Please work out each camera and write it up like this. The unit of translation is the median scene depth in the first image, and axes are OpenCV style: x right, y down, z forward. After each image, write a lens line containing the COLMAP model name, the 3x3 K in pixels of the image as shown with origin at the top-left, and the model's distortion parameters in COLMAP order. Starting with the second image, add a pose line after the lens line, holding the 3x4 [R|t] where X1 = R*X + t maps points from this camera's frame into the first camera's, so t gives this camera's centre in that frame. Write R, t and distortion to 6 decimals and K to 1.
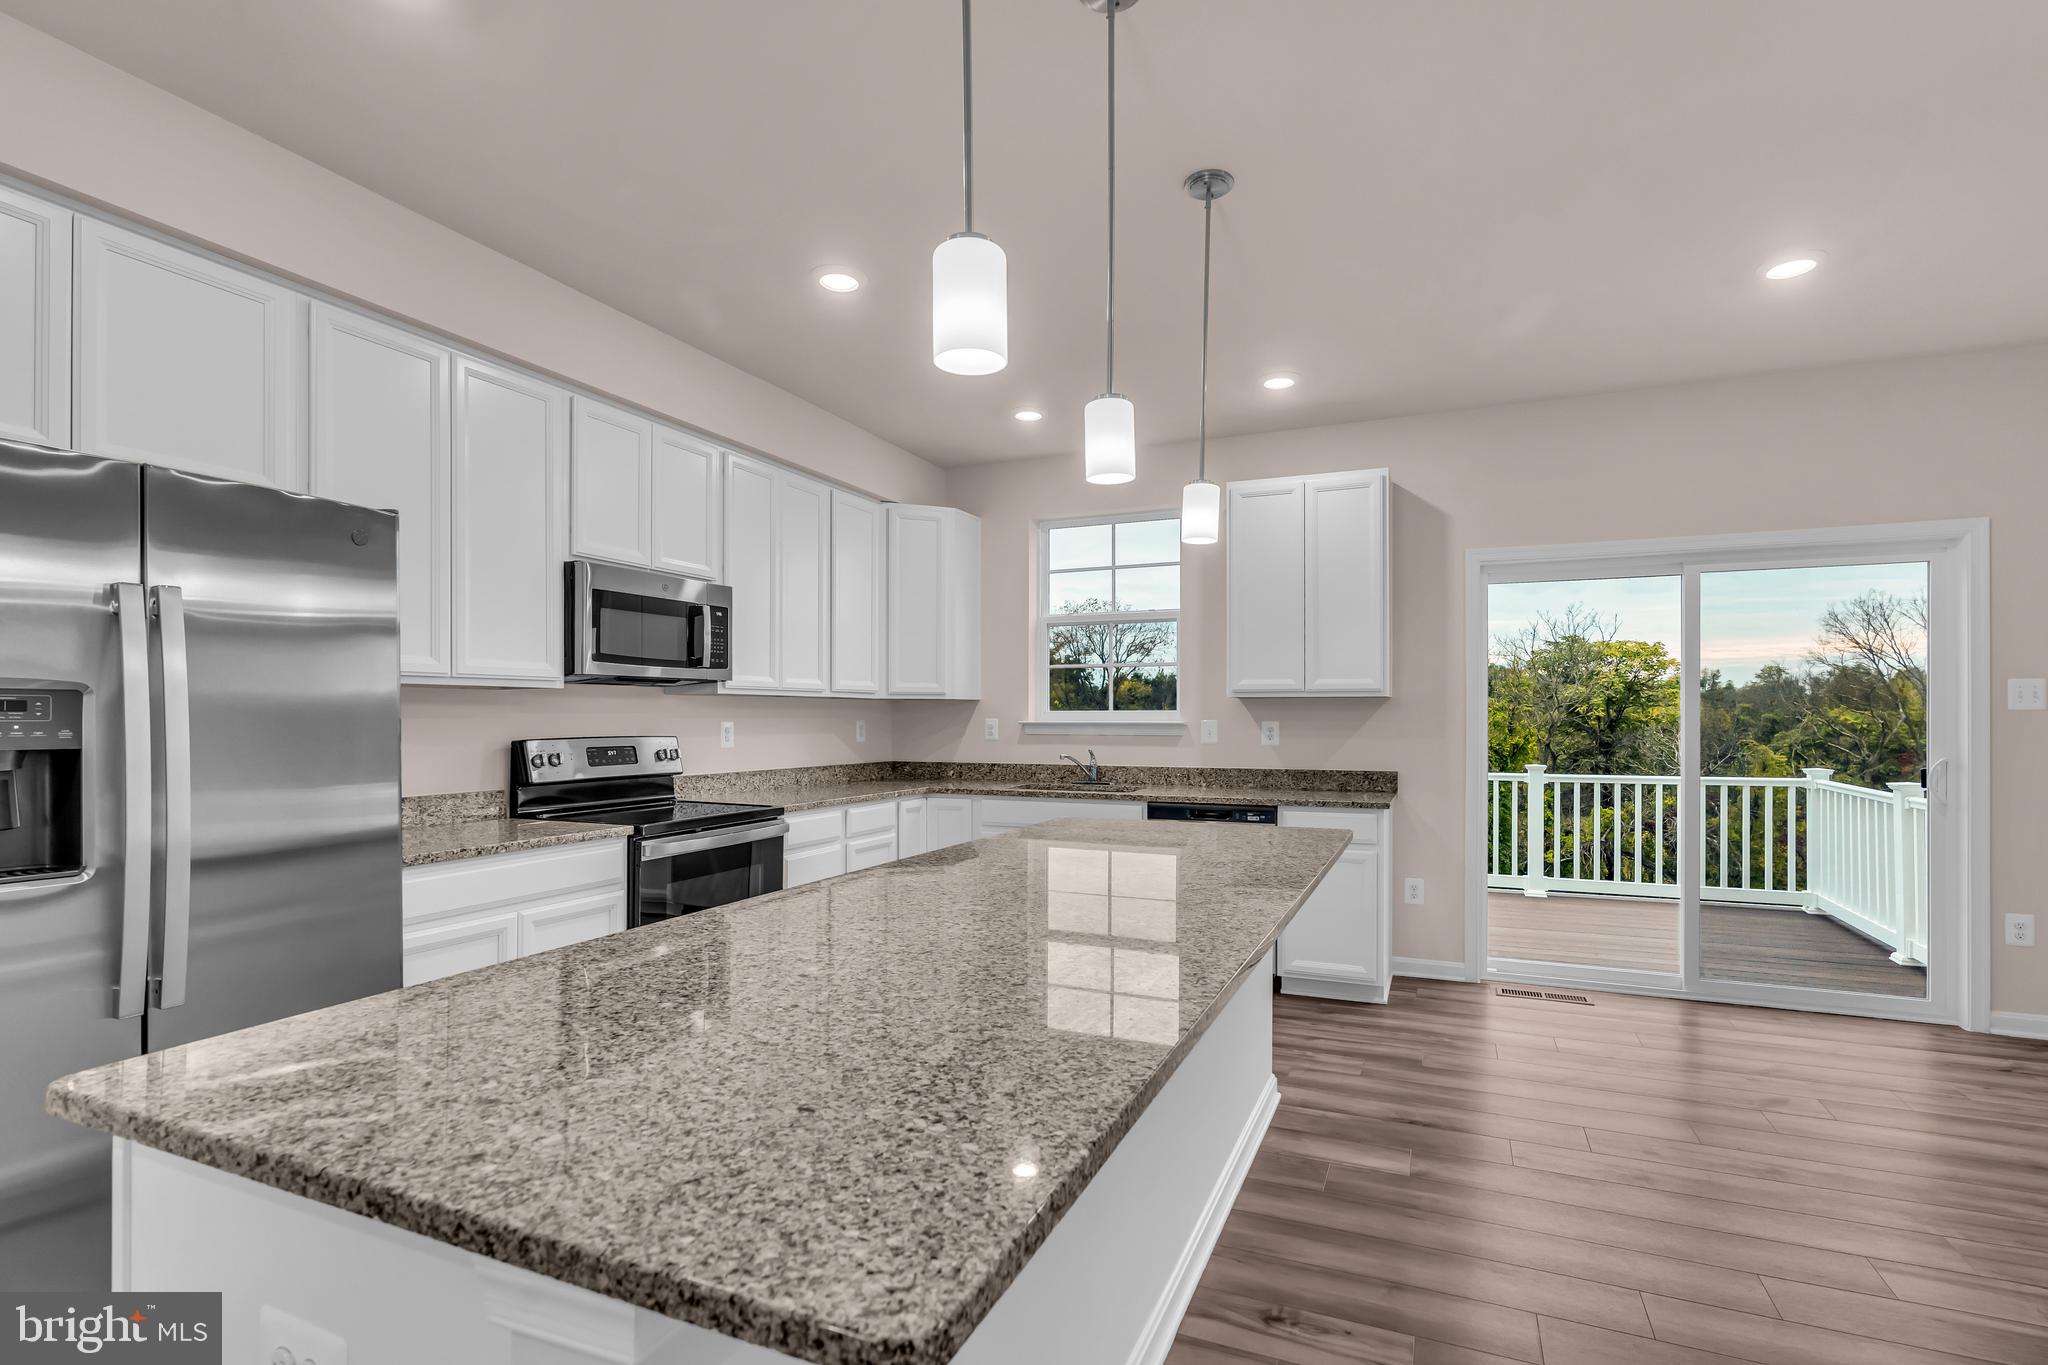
lens RADIAL K [[940.5, 0, 1033.4], [0, 940.5, 711.9], [0, 0, 1]] dist [0.001389, 0.000047]
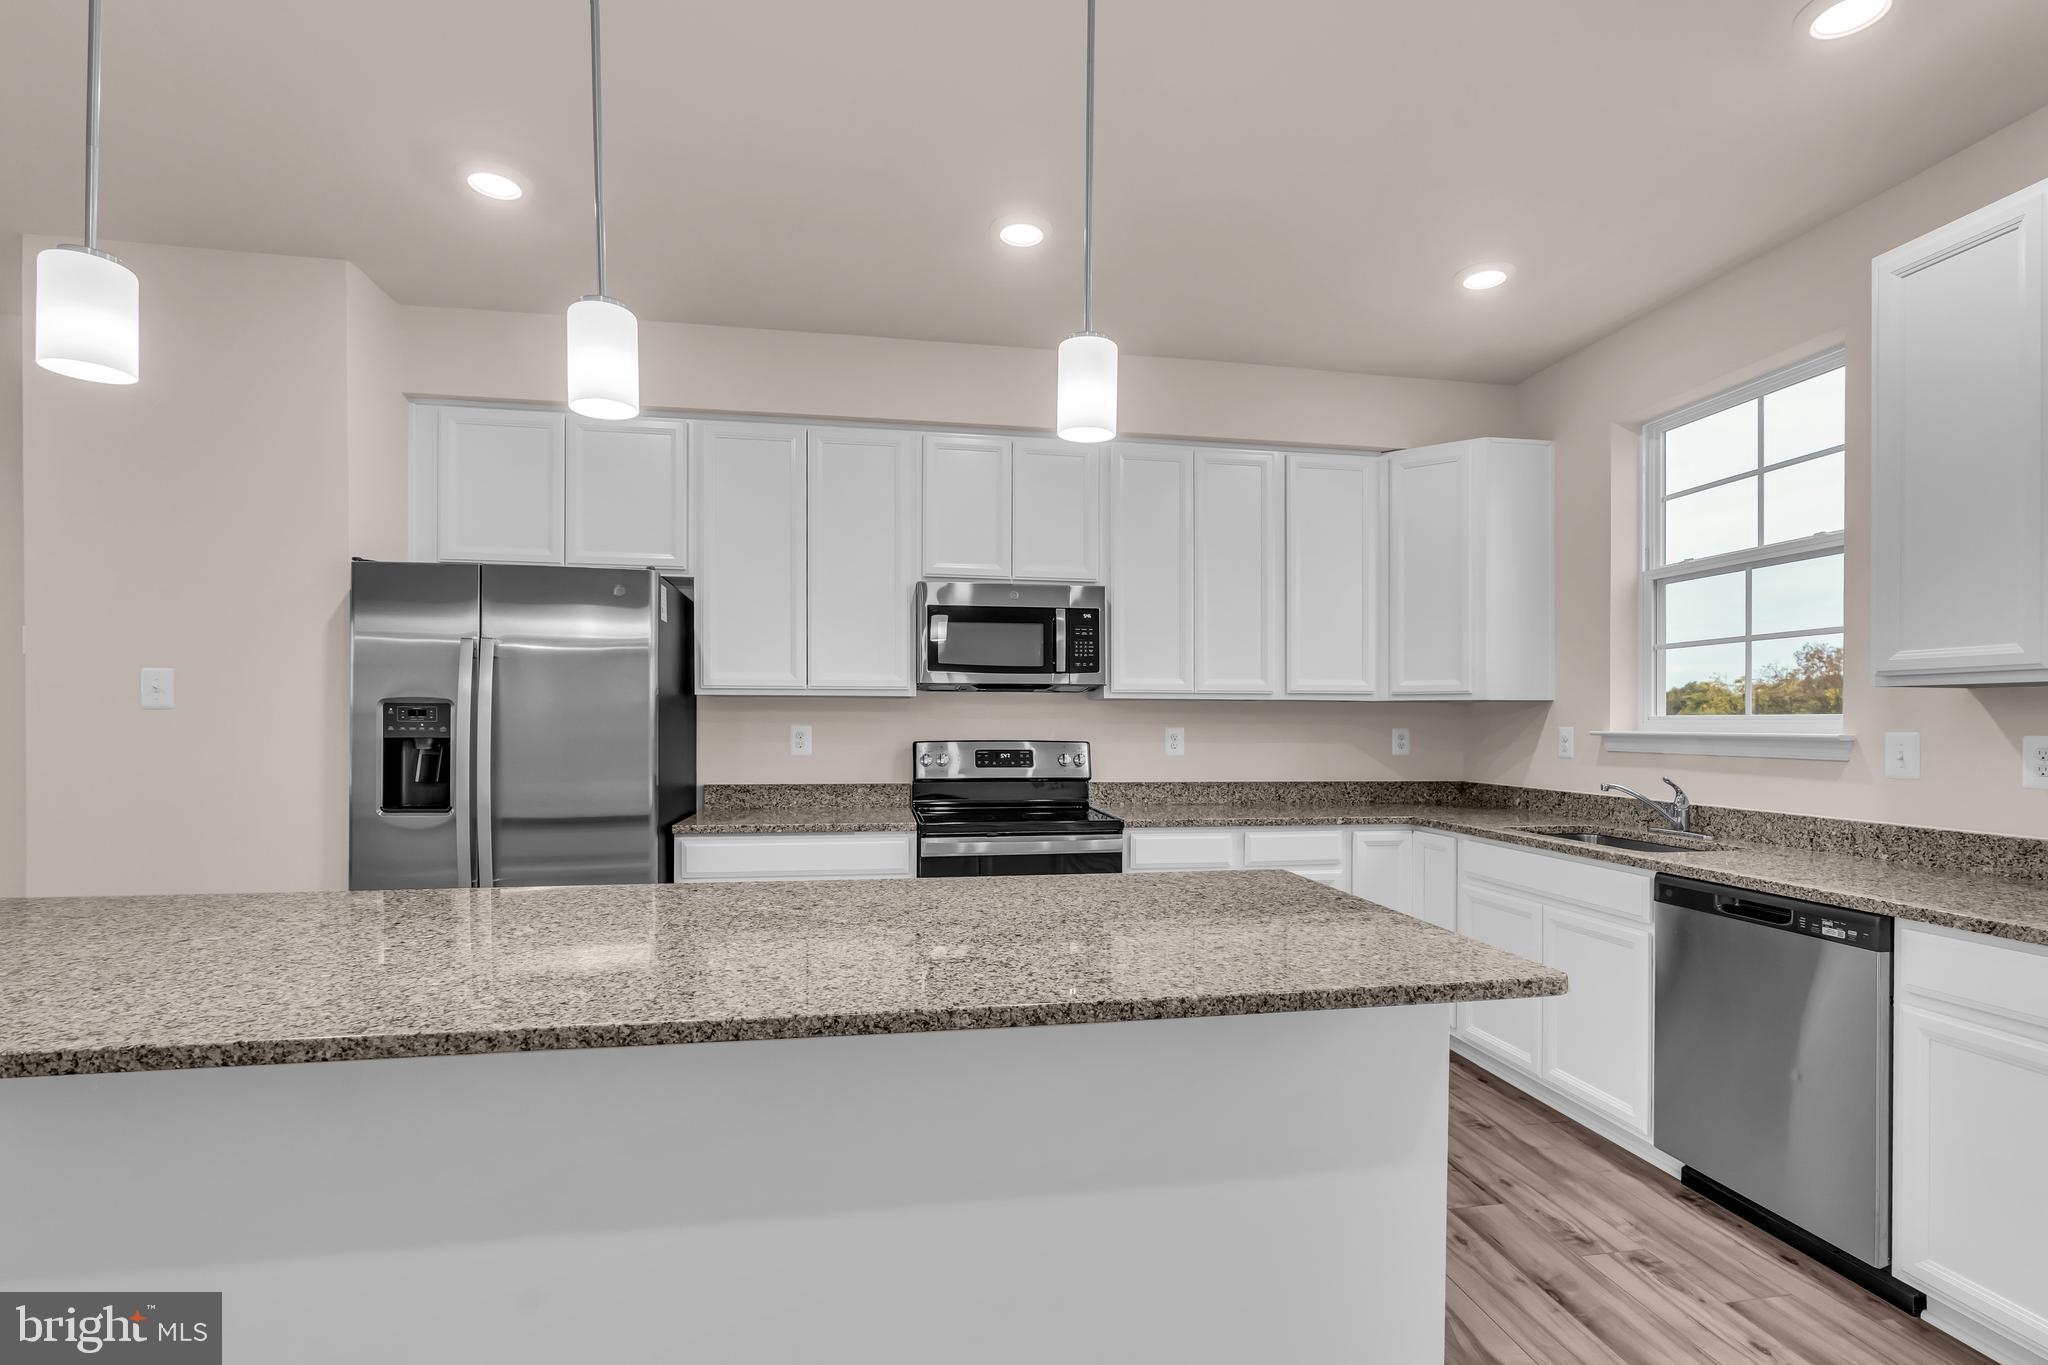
lens RADIAL K [[940.5, 0, 1033.4], [0, 940.5, 711.9], [0, 0, 1]] dist [0.001389, 0.000047]
pose [[0.564154, -0.006683, -0.825643, 0.356599], [-0.000183, 0.999966, -0.008220, 0.002206], [0.825670, 0.004788, 0.564133, 0.335840]]
